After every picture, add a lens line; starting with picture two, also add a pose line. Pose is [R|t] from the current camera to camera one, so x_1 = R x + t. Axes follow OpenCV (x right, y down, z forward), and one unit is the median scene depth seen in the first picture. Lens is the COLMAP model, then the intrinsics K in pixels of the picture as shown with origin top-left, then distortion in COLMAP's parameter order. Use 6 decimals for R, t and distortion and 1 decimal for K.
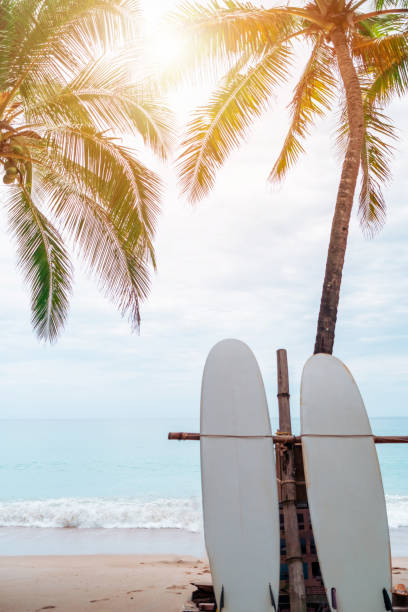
lens RADIAL K [[475.1, 0, 204.0], [0, 475.1, 306.0], [0, 0, 1]] dist [-0.000797, -0.004464]
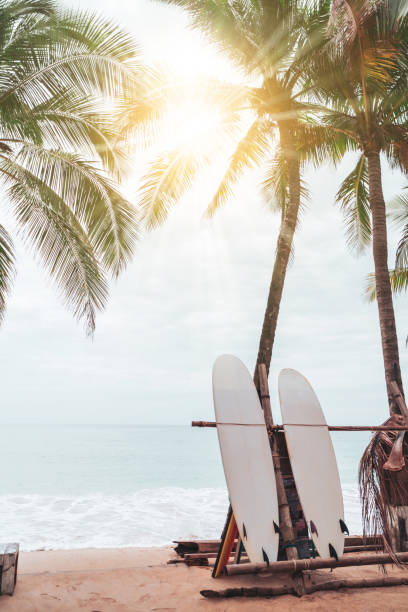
lens RADIAL K [[467.4, 0, 204.0], [0, 467.4, 306.0], [0, 0, 1]] dist [-0.000192, -0.004668]
pose [[0.958956, 0.086232, 0.270124, -0.205898], [-0.081877, 0.996266, -0.027373, -0.014363], [-0.271476, 0.004133, 0.962436, -0.145617]]
